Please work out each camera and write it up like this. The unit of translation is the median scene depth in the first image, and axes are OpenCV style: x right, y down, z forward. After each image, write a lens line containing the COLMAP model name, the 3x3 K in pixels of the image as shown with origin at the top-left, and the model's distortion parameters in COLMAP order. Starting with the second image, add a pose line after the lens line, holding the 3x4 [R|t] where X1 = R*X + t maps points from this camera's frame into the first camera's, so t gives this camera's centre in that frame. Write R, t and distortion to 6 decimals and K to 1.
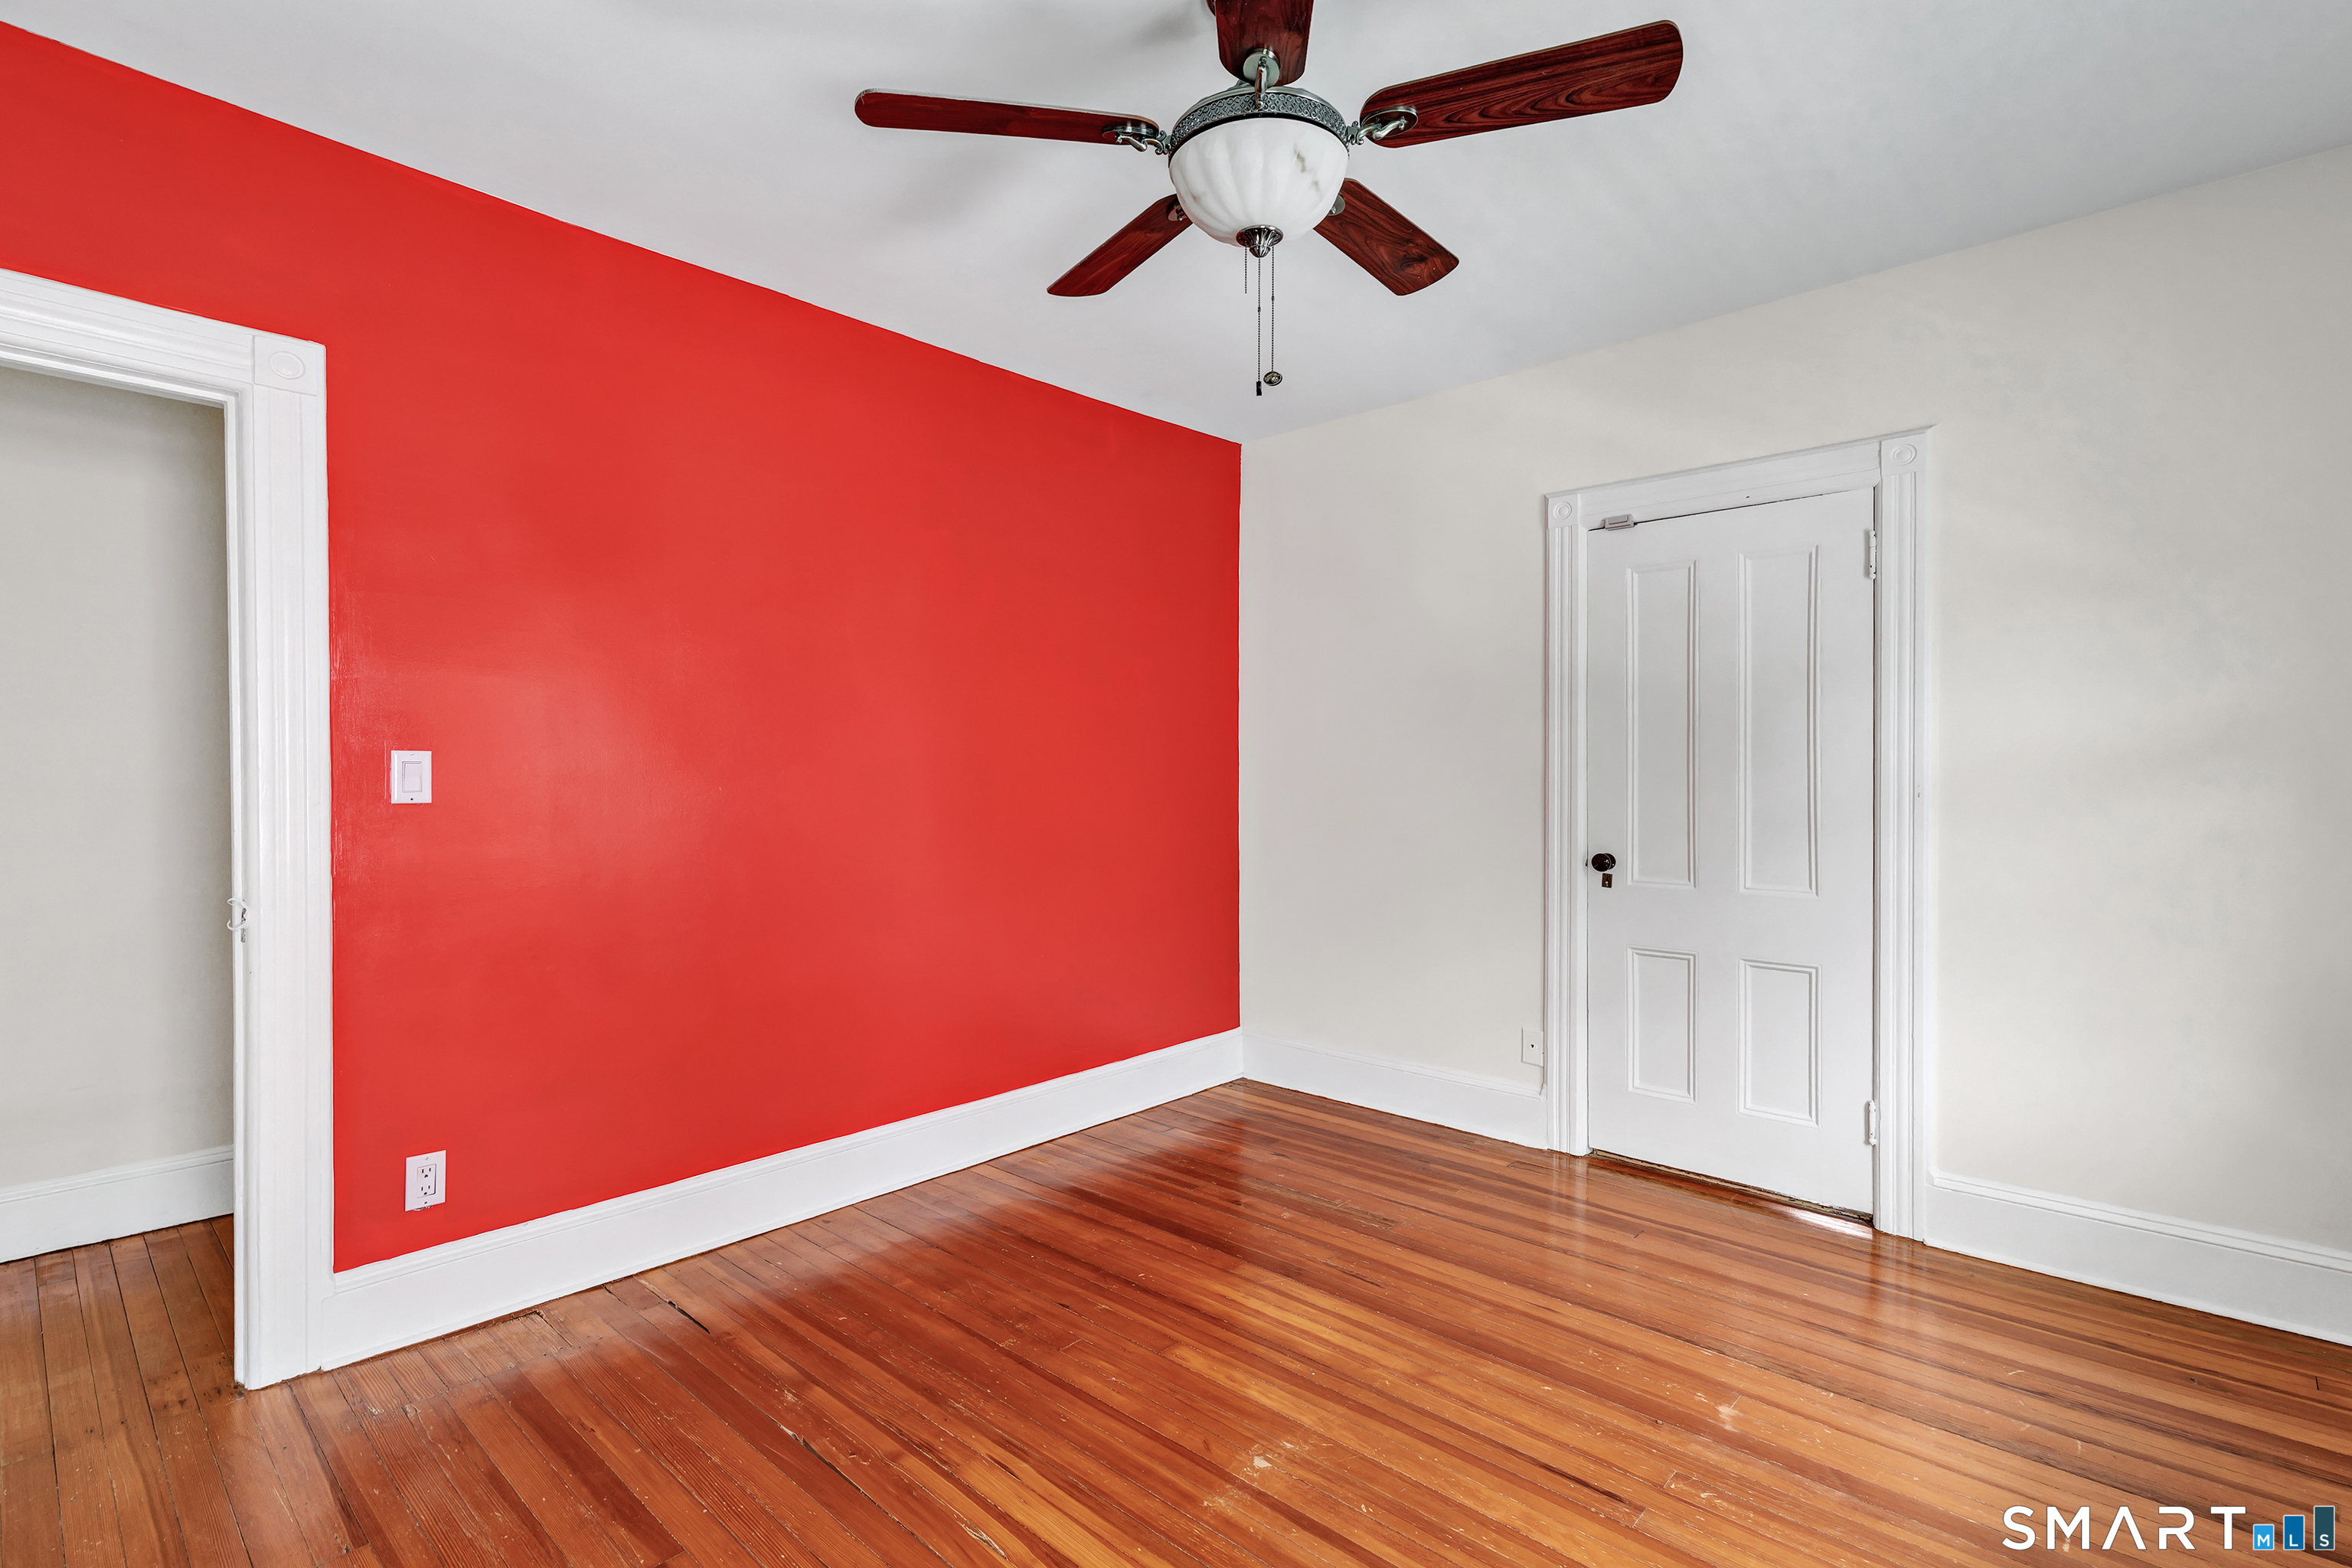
lens RADIAL K [[1066.9, 0, 1173.1], [0, 1066.9, 775.7], [0, 0, 1]] dist [0.009518, 0.000389]
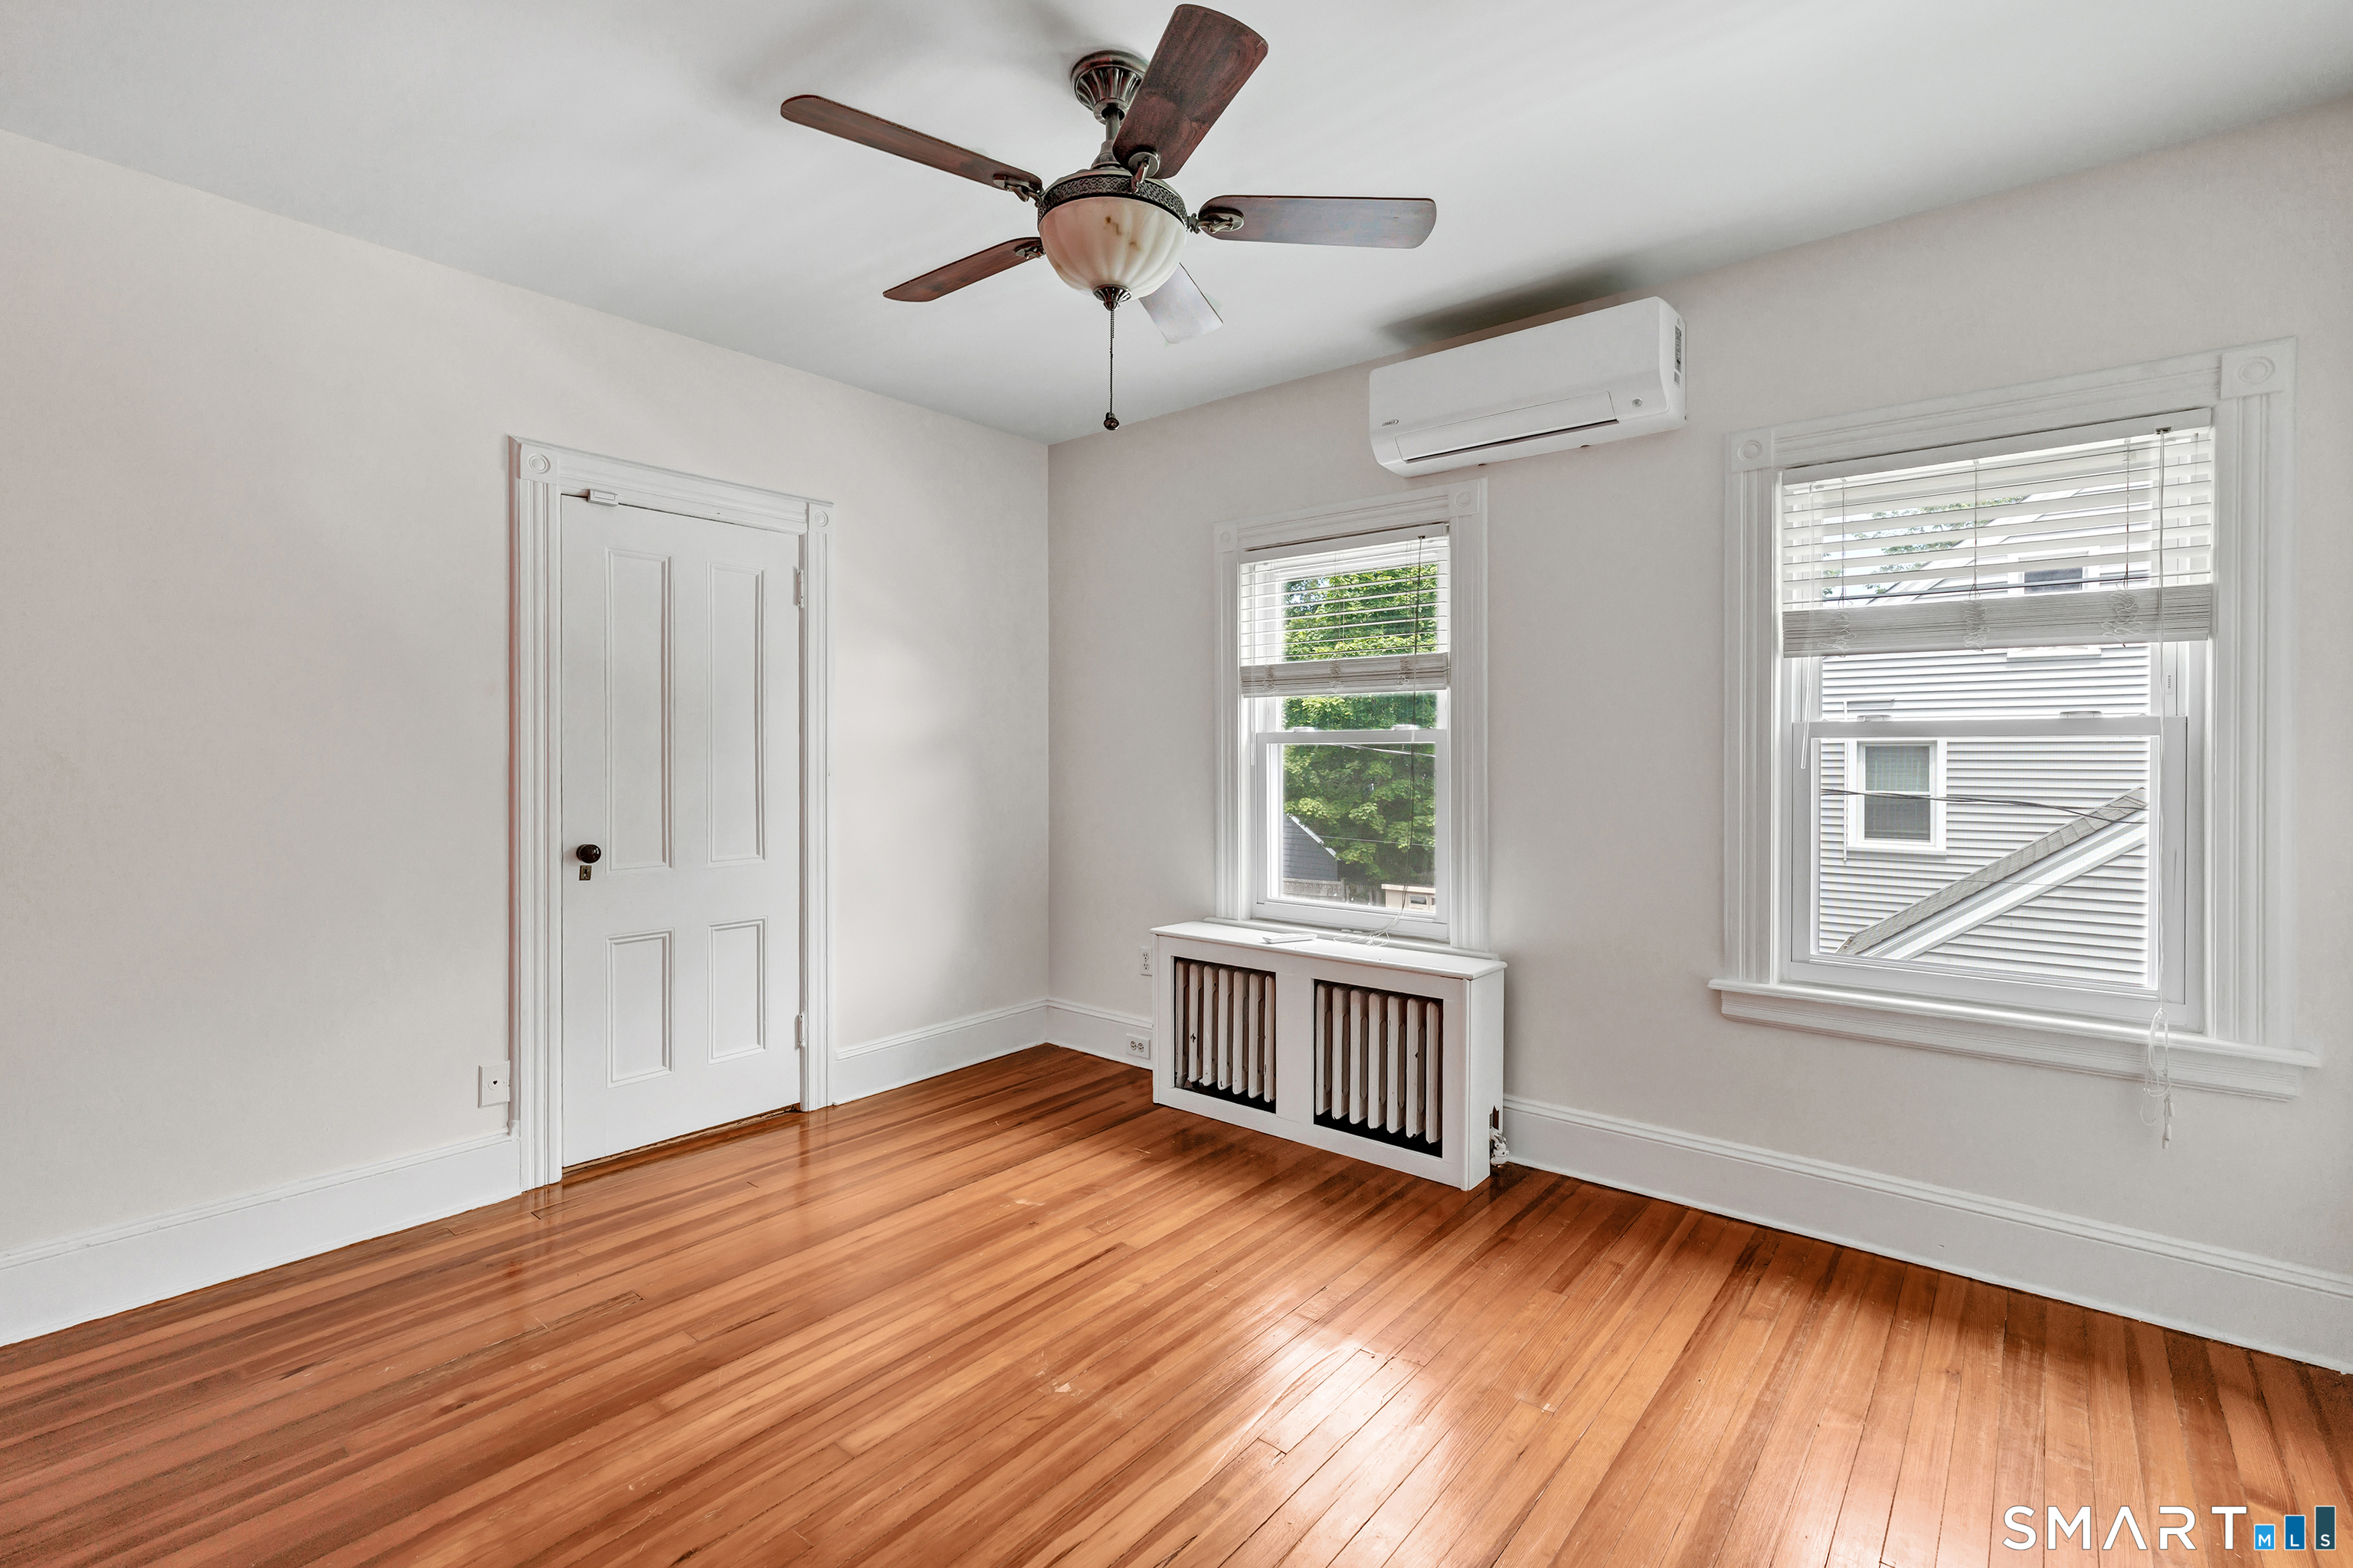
lens RADIAL K [[1059.6, 0, 1217.2], [0, 1059.6, 758.1], [0, 0, 1]] dist [0.001928, 0.000224]
pose [[-0.062803, -0.002025, 0.998024, -0.639867], [0.004956, 0.999985, 0.002341, -0.003266], [-0.998014, 0.005093, -0.062792, 0.575433]]
